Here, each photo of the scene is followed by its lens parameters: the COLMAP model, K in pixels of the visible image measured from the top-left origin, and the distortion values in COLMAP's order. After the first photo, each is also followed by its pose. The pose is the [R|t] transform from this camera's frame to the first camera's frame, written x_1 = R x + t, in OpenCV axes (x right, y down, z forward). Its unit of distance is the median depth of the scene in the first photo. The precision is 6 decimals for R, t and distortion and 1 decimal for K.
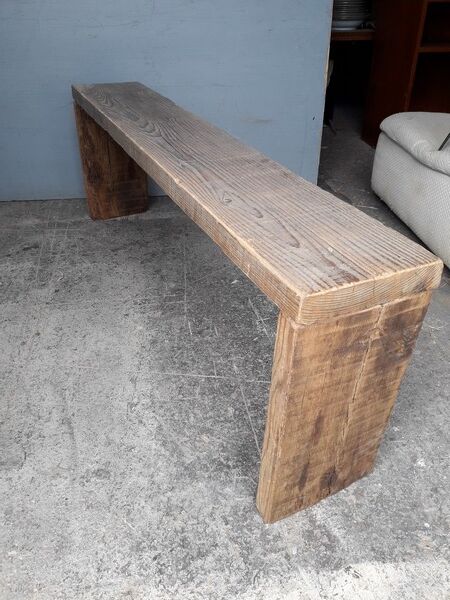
lens RADIAL K [[478.9, 0, 225.0], [0, 478.9, 300.0], [0, 0, 1]] dist [0.067942, -0.109032]
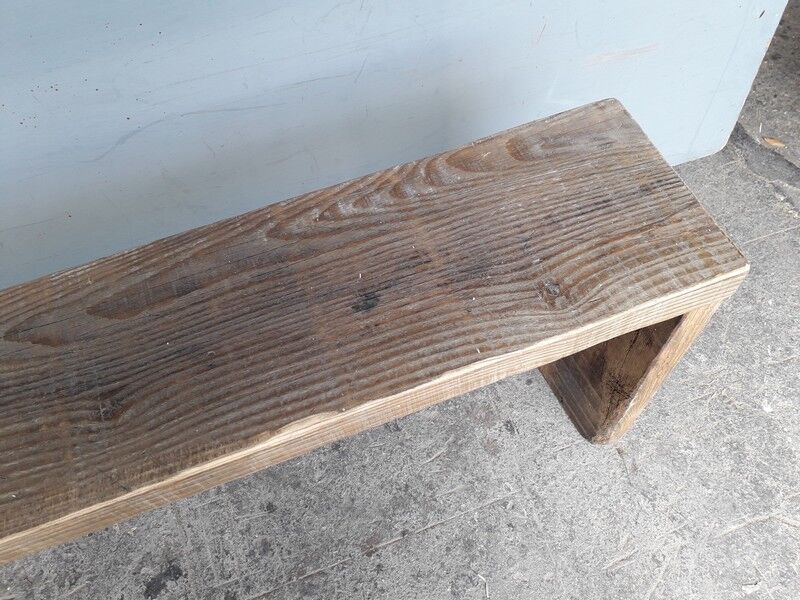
lens RADIAL K [[641.7, 0, 398.8], [0, 641.7, 319.9], [0, 0, 1]] dist [0.099877, -0.114038]
pose [[0.979526, -0.197980, 0.036503, -0.235428], [0.162733, 0.885413, 0.435386, -0.646554], [-0.118518, -0.420532, 0.899503, 0.731022]]
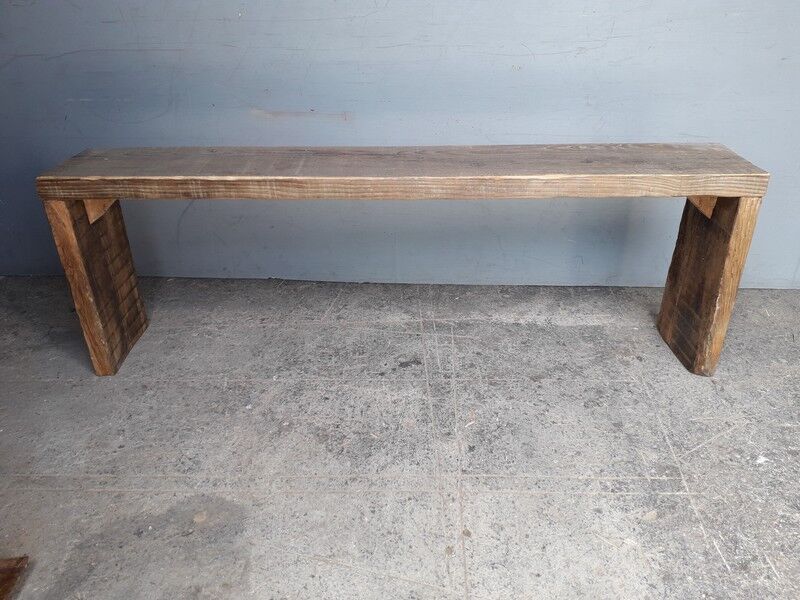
lens RADIAL K [[637.0, 0, 405.1], [0, 637.0, 301.0], [0, 0, 1]] dist [0.046765, -0.038251]
pose [[0.983920, 0.067798, -0.165240, -0.338005], [-0.084799, 0.991557, -0.098099, -0.135917], [0.157194, 0.110533, 0.981363, 0.129767]]
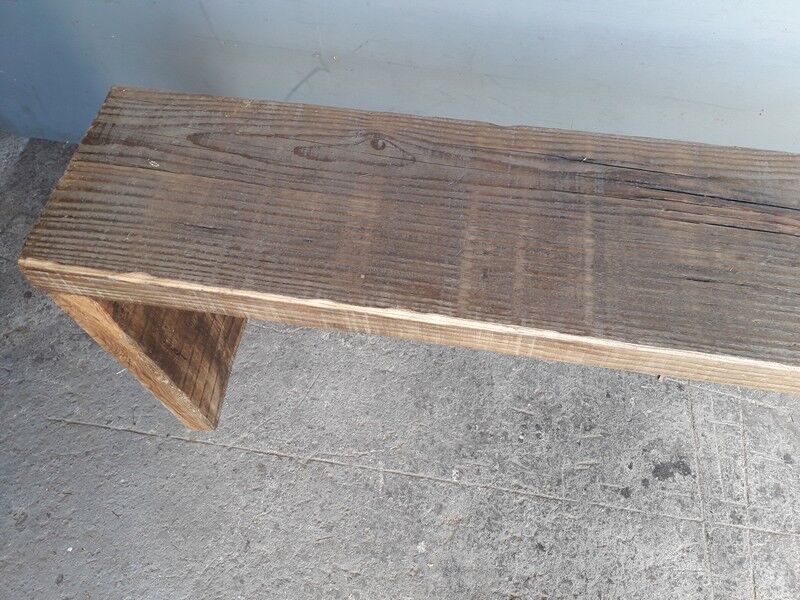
lens RADIAL K [[645.3, 0, 402.9], [0, 645.3, 316.1], [0, 0, 1]] dist [0.095117, -0.146328]
pose [[0.948416, 0.259815, -0.181668, -0.706478], [-0.147015, 0.868130, 0.474065, -0.585875], [0.280880, -0.422903, 0.861545, 0.634508]]
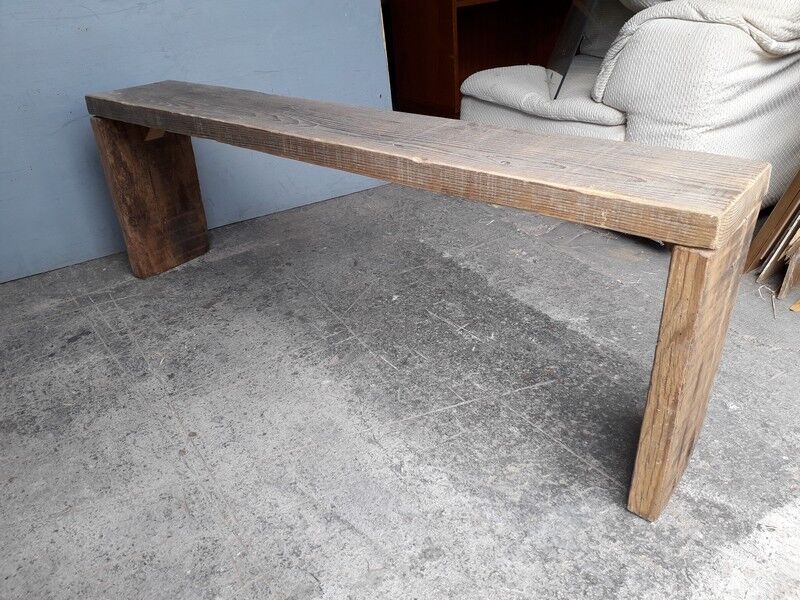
lens RADIAL K [[638.5, 0, 397.1], [0, 638.5, 296.5], [0, 0, 1]] dist [0.067942, -0.109032]
pose [[0.904100, -0.258443, 0.340309, -0.373594], [0.289808, 0.956080, -0.043852, 0.006991], [-0.314029, 0.138271, 0.939291, 0.024025]]
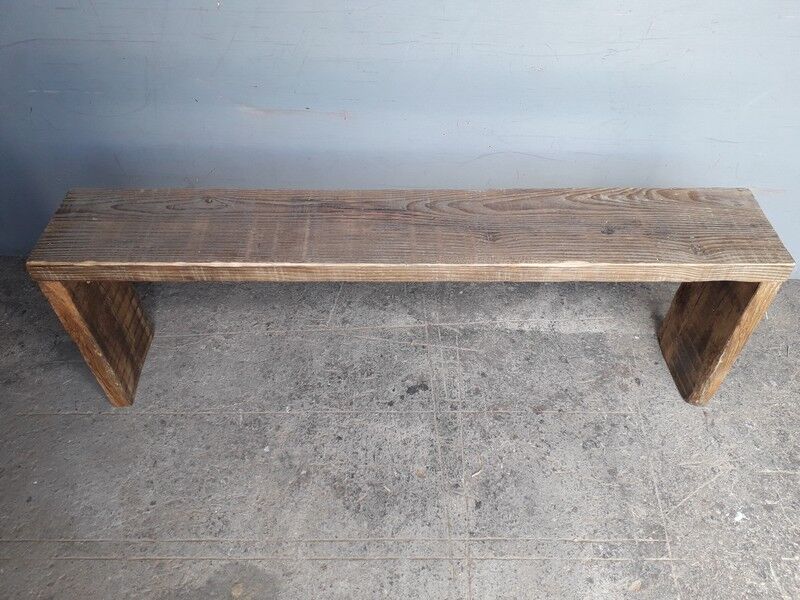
lens RADIAL K [[637.0, 0, 405.1], [0, 637.0, 301.0], [0, 0, 1]] dist [0.046765, -0.038251]
pose [[0.987607, 0.108258, -0.113633, -0.416638], [-0.081634, 0.972707, 0.217204, -0.553550], [0.134045, -0.205236, 0.969490, 0.148672]]
